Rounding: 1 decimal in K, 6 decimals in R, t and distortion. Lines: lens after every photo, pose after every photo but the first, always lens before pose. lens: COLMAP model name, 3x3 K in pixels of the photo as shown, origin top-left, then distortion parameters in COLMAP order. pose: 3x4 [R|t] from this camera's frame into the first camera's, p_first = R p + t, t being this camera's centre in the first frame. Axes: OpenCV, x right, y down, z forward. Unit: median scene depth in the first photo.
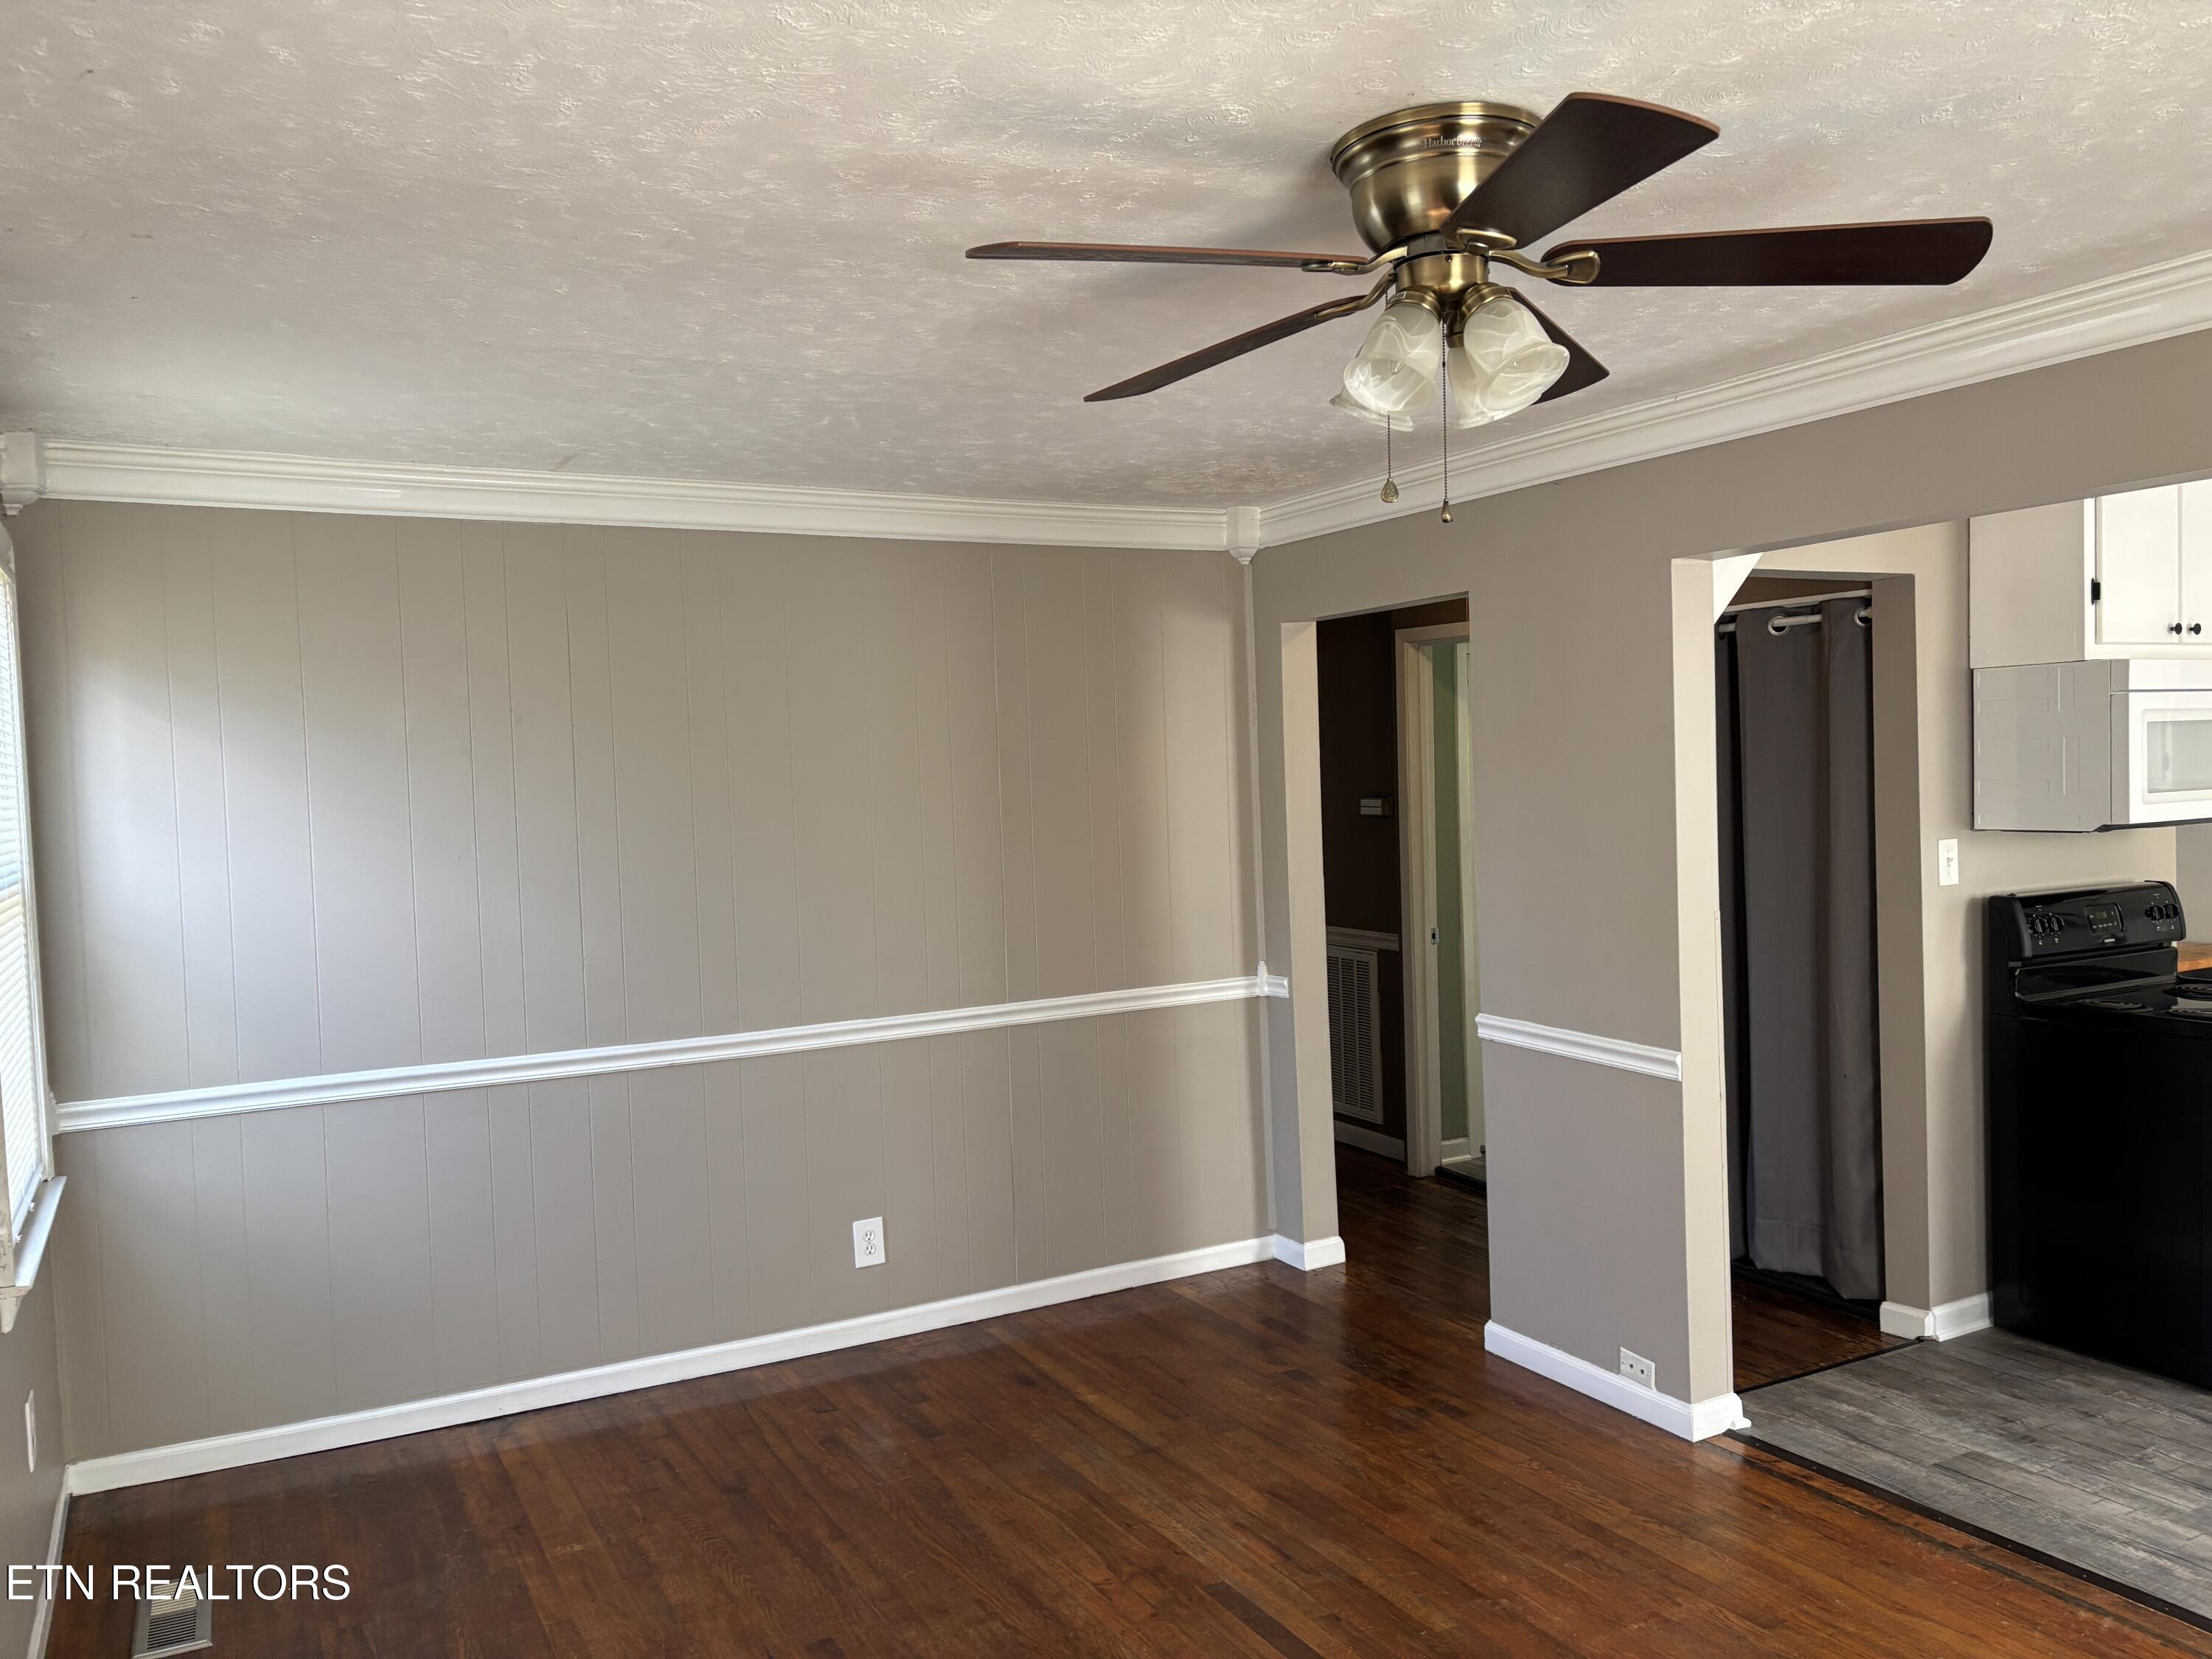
lens RADIAL K [[1692.9, 0, 1106.5], [0, 1692.9, 821.4], [0, 0, 1]] dist [0.000443, -0.002500]
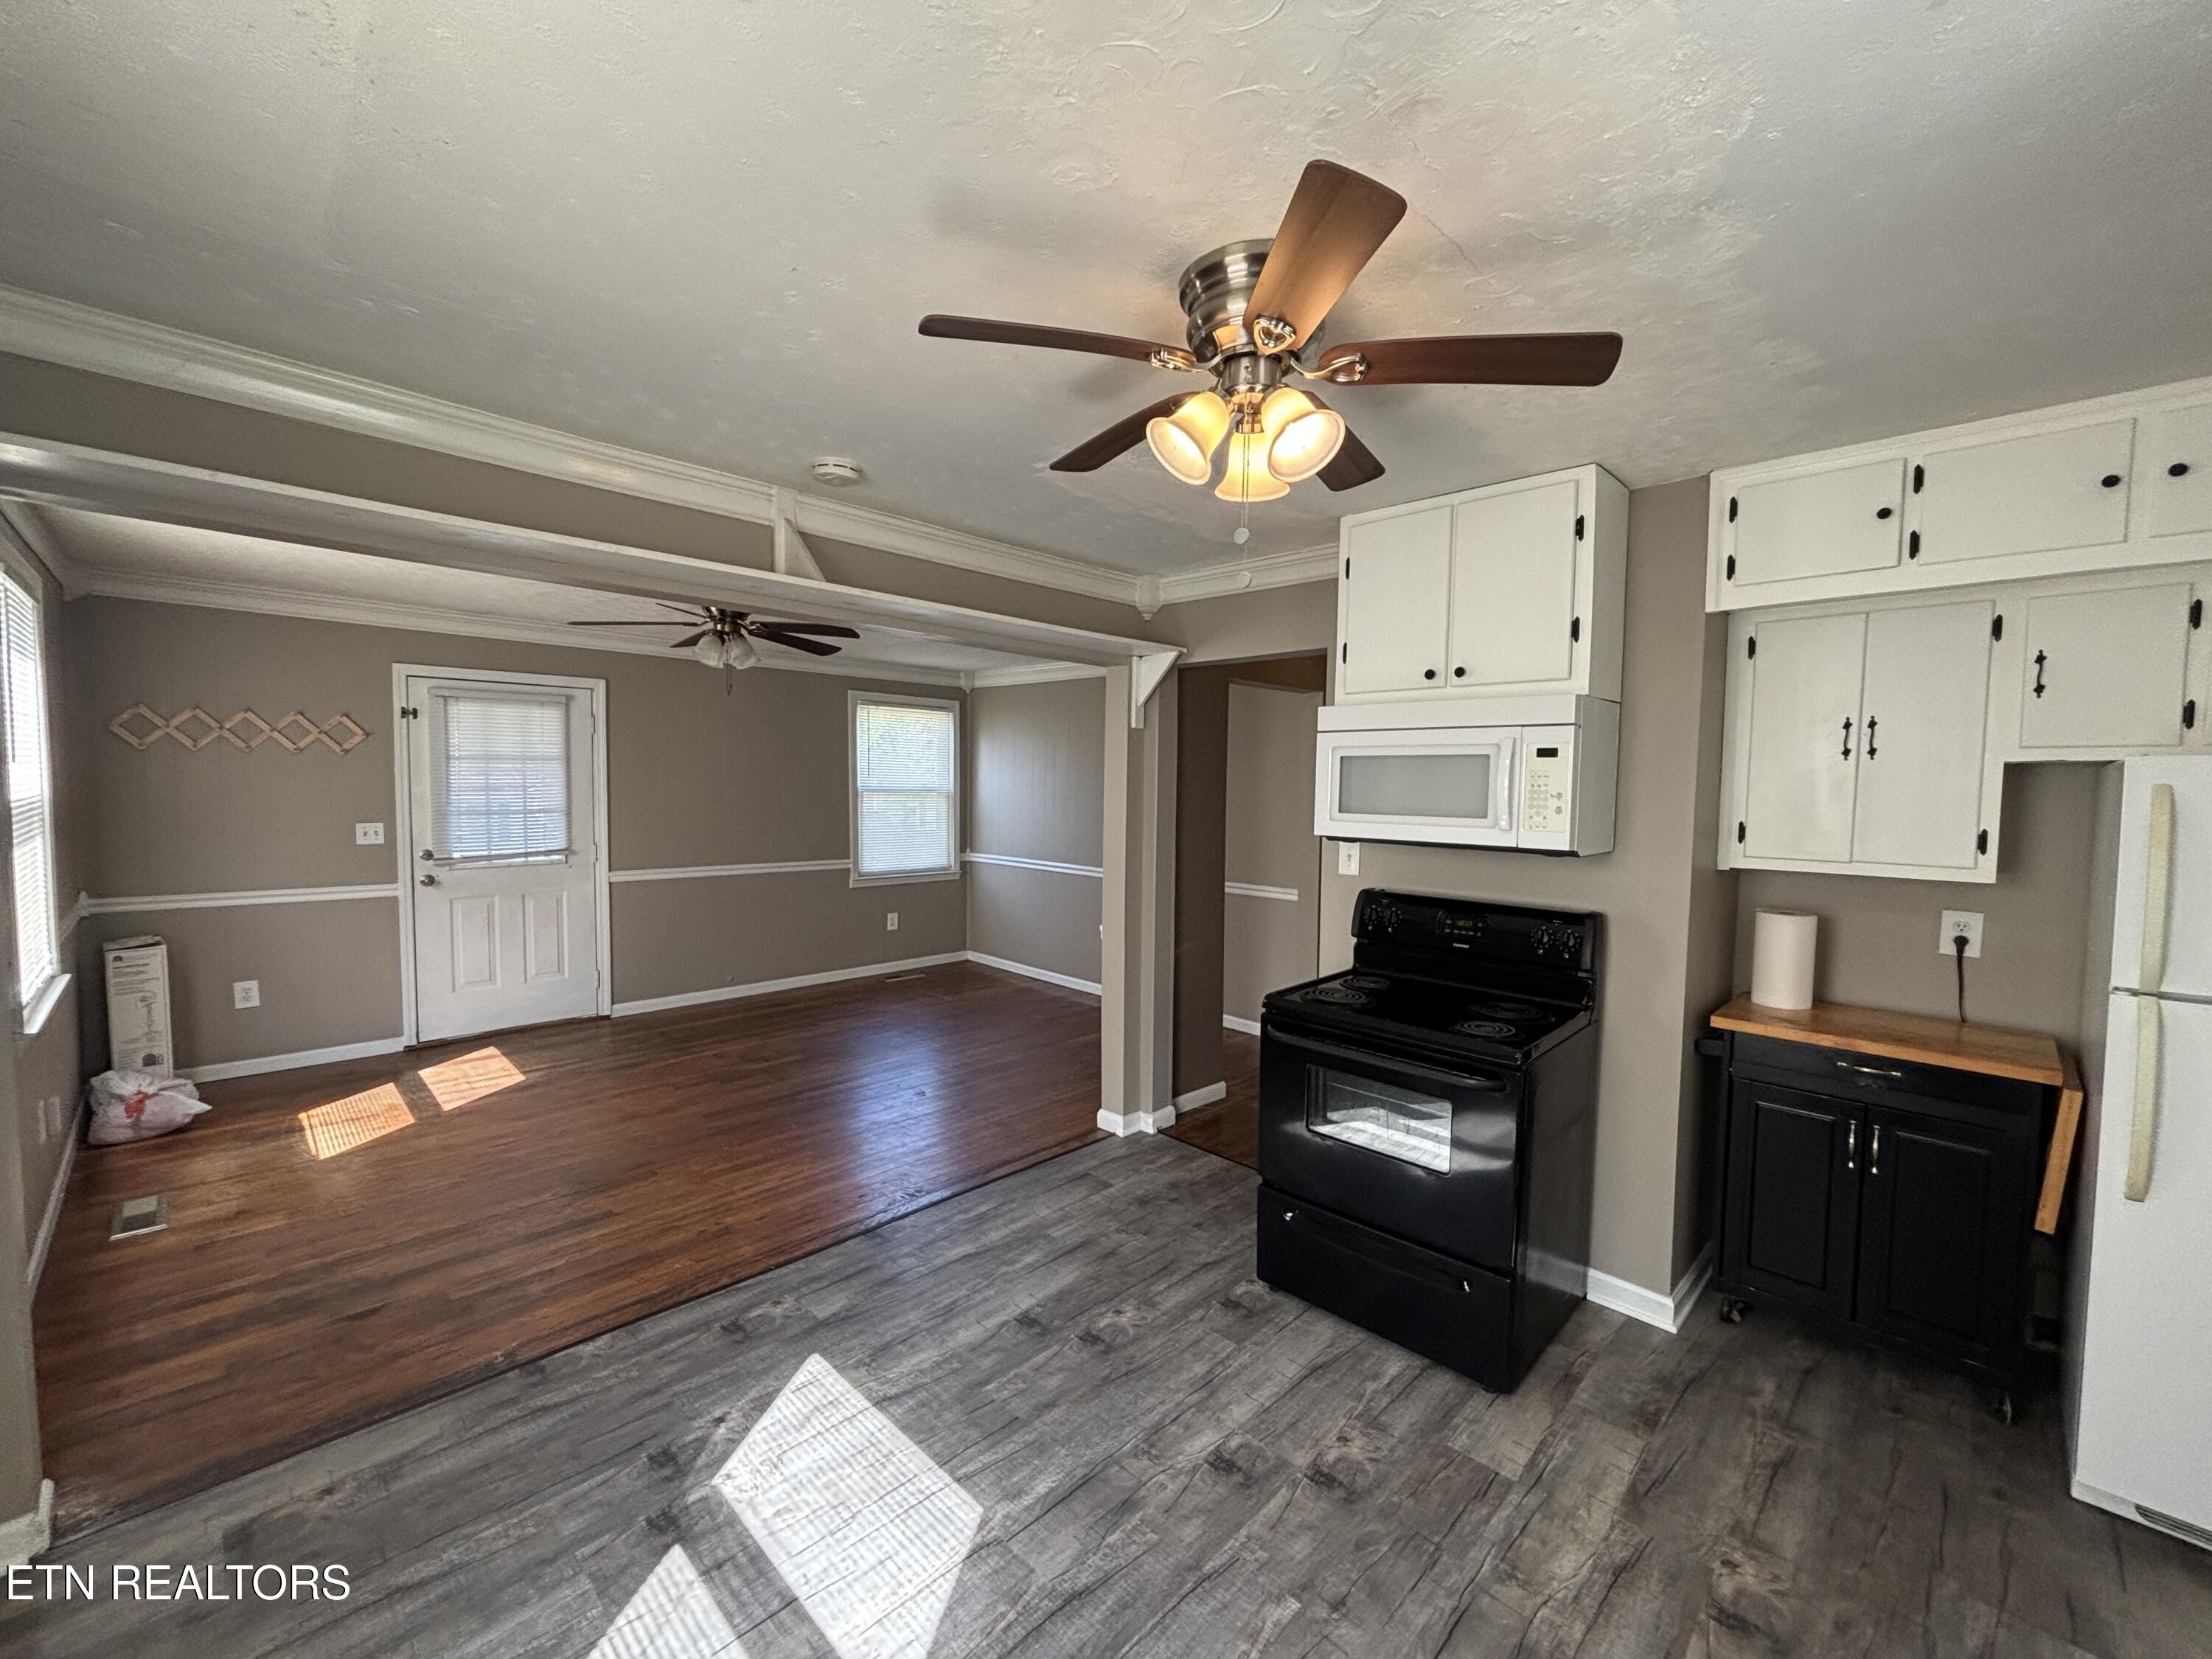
lens RADIAL K [[889.9, 0, 1110.5], [0, 889.9, 826.2], [0, 0, 1]] dist [-0.000072, 0.000000]
pose [[0.297540, 0.082480, -0.951140, 1.238062], [-0.070526, 0.995438, 0.064259, -0.037565], [0.952101, 0.047961, 0.302000, 0.665990]]
